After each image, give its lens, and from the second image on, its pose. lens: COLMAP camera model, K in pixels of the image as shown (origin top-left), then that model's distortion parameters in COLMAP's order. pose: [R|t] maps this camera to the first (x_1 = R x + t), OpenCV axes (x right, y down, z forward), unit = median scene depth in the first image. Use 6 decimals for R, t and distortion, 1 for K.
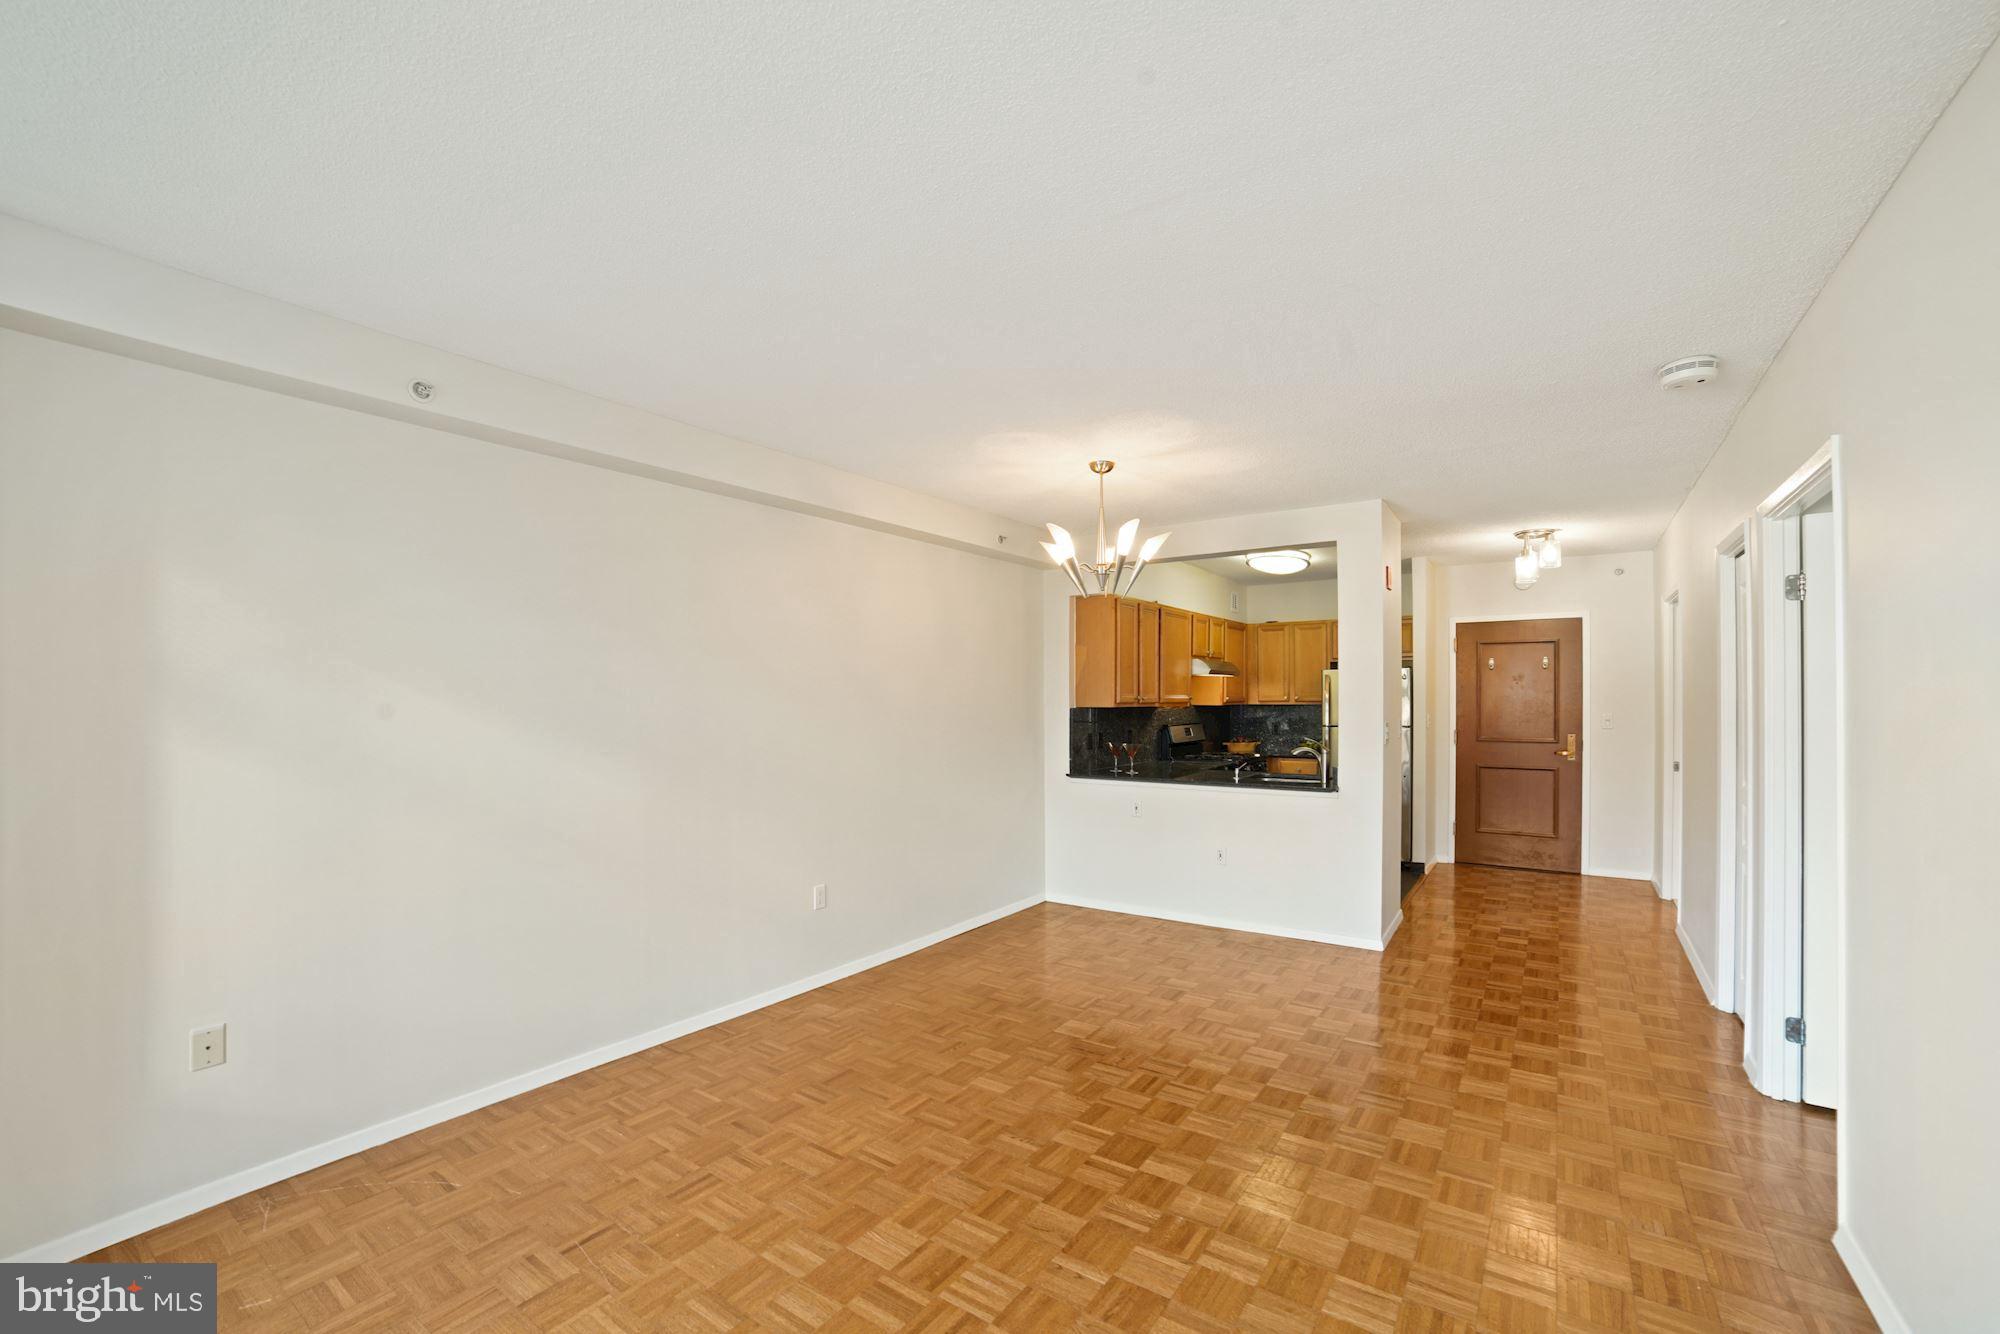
lens RADIAL K [[811.7, 0, 1033.8], [0, 811.7, 702.4], [0, 0, 1]] dist [-0.047400, 0.003950]
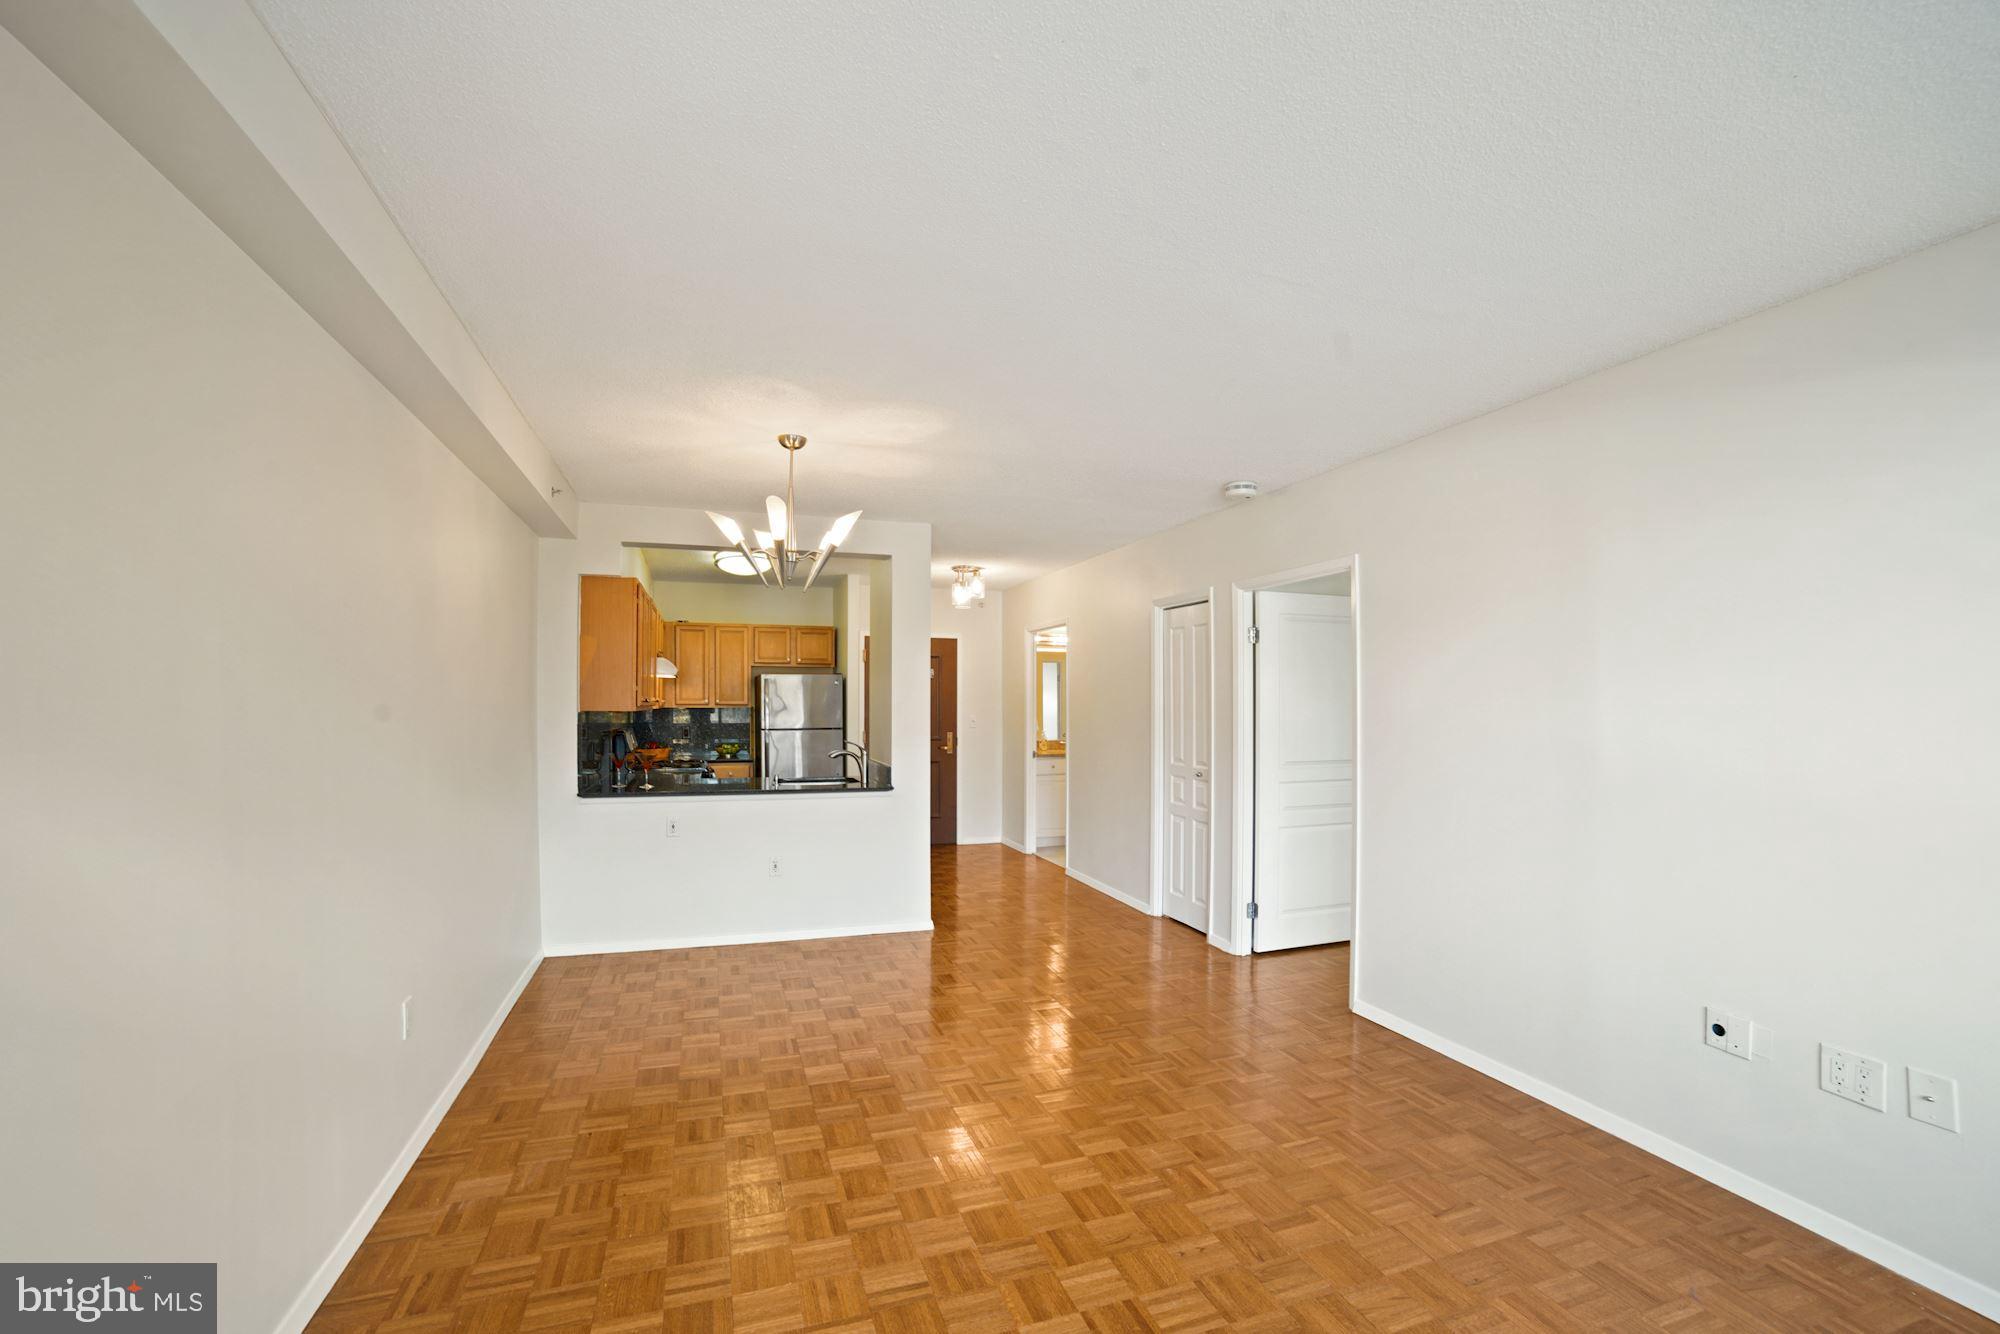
lens RADIAL K [[811.7, 0, 976.5], [0, 811.7, 702.5], [0, 0, 1]] dist [-0.047400, 0.003950]
pose [[0.635290, 0.005057, 0.772257, -0.395858], [-0.002709, 0.999987, -0.004319, -0.000784], [-0.772269, 0.000652, 0.635295, 0.232259]]
